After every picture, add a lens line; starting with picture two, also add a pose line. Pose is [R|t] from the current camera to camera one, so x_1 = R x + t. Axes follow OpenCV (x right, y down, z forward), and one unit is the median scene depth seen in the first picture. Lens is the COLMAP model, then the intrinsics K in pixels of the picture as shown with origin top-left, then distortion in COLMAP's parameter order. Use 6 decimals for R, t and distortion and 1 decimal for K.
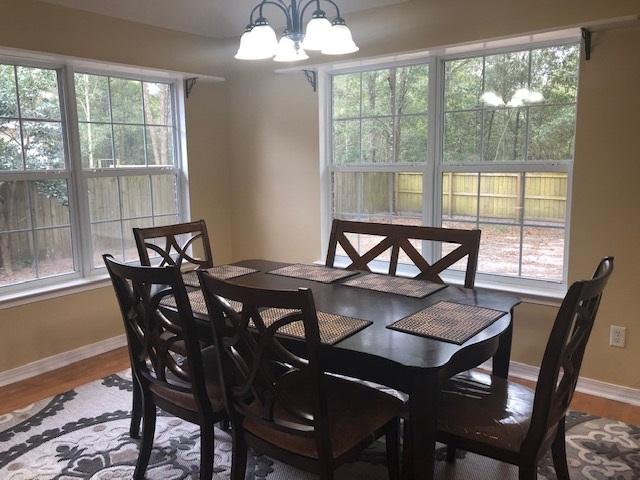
lens RADIAL K [[529.9, 0, 321.5], [0, 529.9, 241.5], [0, 0, 1]] dist [0.037976, -0.033970]
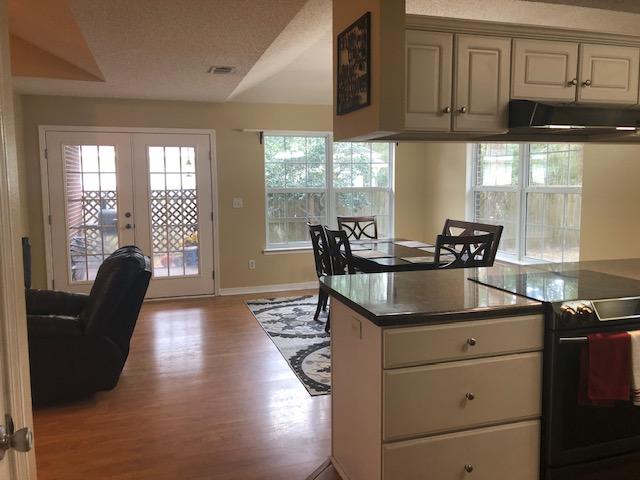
lens RADIAL K [[529.9, 0, 317.4], [0, 529.9, 236.4], [0, 0, 1]] dist [0.037976, -0.033970]
pose [[0.815199, 0.065661, -0.575447, 0.731459], [-0.092583, 0.995550, -0.017560, 0.090472], [0.571733, 0.067591, 0.817651, -0.690124]]
